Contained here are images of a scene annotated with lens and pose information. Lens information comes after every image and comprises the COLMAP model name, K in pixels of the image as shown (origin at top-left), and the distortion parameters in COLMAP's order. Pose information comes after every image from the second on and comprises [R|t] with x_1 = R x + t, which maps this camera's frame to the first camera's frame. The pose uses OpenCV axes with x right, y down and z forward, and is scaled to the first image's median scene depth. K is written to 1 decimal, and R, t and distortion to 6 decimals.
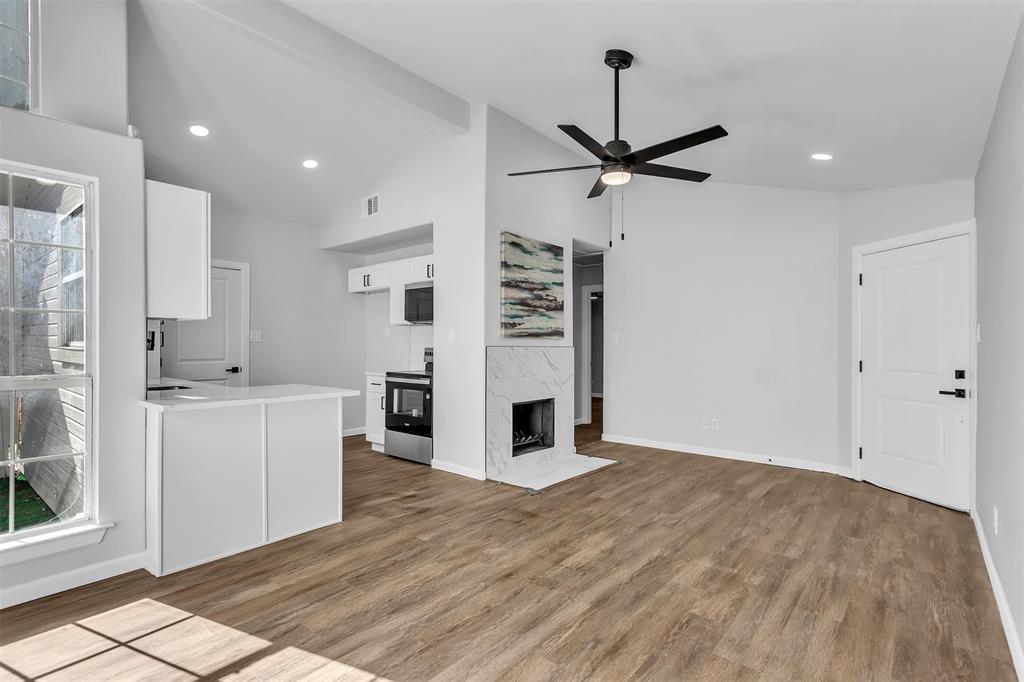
lens RADIAL K [[491.9, 0, 509.9], [0, 491.9, 351.2], [0, 0, 1]] dist [0.001420, 0.000277]
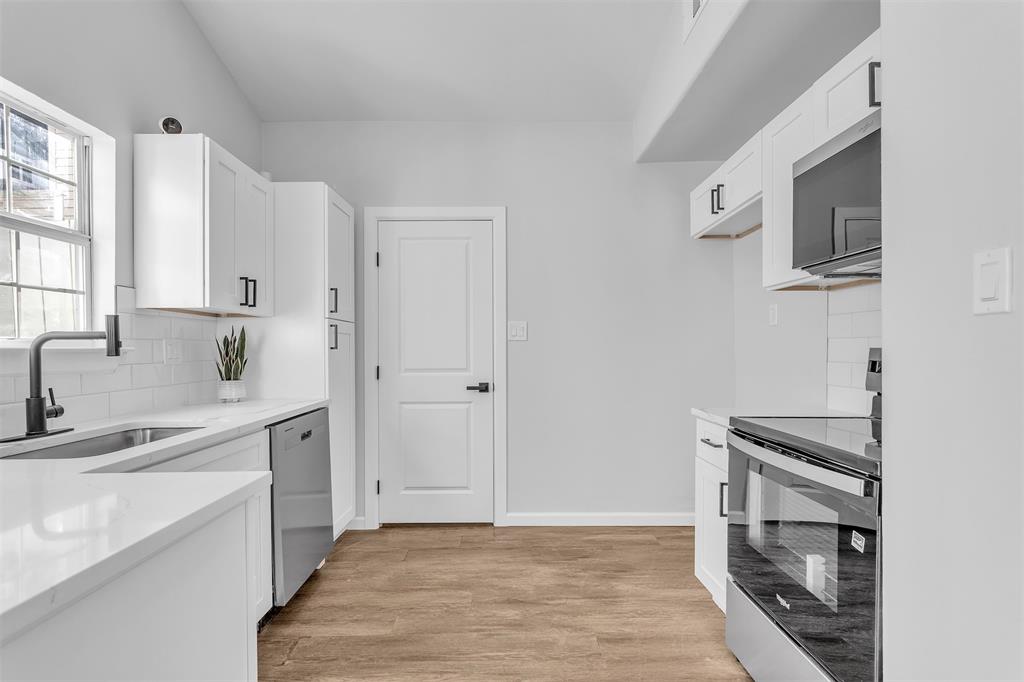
lens RADIAL K [[491.9, 0, 509.9], [0, 491.9, 351.2], [0, 0, 1]] dist [0.001420, 0.000277]
pose [[0.652922, -0.002624, -0.757421, -0.085063], [-0.002813, 0.999979, -0.005889, -0.002477], [0.757420, 0.005976, 0.652901, 0.641243]]
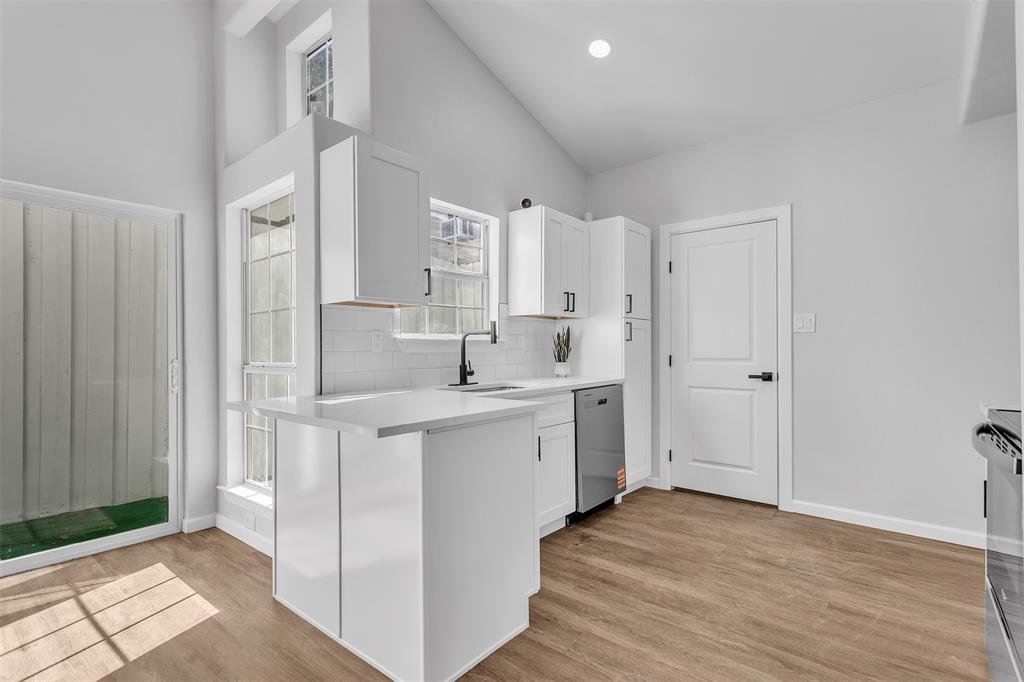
lens RADIAL K [[492.5, 0, 506.5], [0, 492.5, 339.2], [0, 0, 1]] dist [0.001534, 0.000481]
pose [[0.004594, -0.016173, -0.999859, 0.082277], [-0.009641, 0.999822, -0.016217, 0.003250], [0.999943, 0.009714, 0.004437, 0.666576]]
